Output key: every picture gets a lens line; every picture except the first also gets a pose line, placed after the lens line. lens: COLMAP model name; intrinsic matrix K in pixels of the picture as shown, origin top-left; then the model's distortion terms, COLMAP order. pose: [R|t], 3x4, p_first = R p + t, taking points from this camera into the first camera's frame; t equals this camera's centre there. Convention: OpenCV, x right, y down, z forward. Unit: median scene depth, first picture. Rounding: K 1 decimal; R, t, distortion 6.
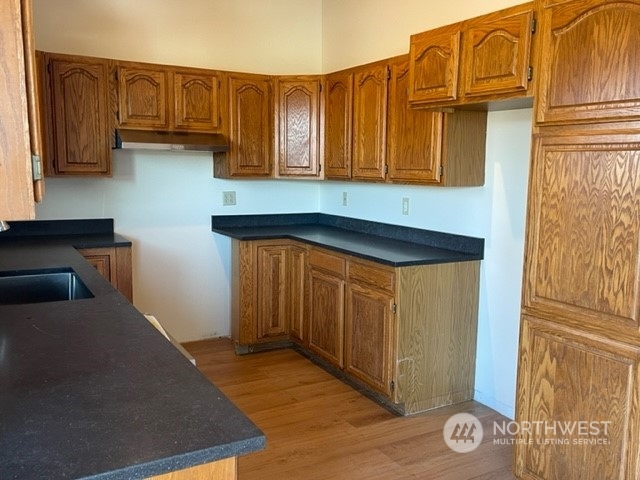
lens RADIAL K [[580.5, 0, 318.3], [0, 580.5, 239.3], [0, 0, 1]] dist [0.026934, 0.000000]
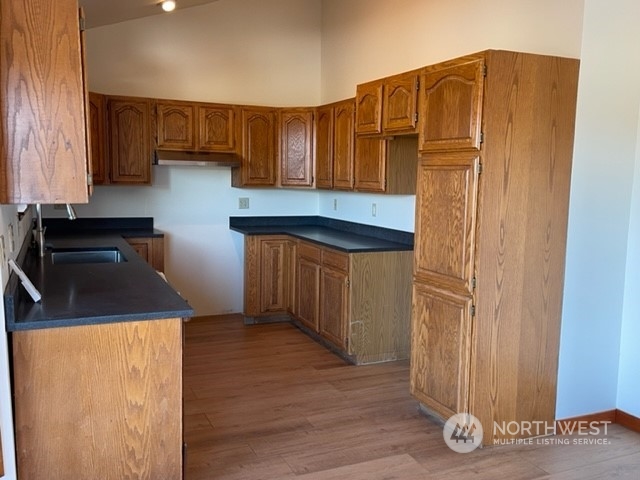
lens RADIAL K [[580.5, 0, 321.4], [0, 580.5, 240.0], [0, 0, 1]] dist [0.026934, 0.000000]
pose [[0.995854, 0.015030, -0.089716, 0.171118], [-0.016616, 0.999718, -0.016962, 0.037289], [0.089436, 0.018383, 0.995823, -0.321066]]
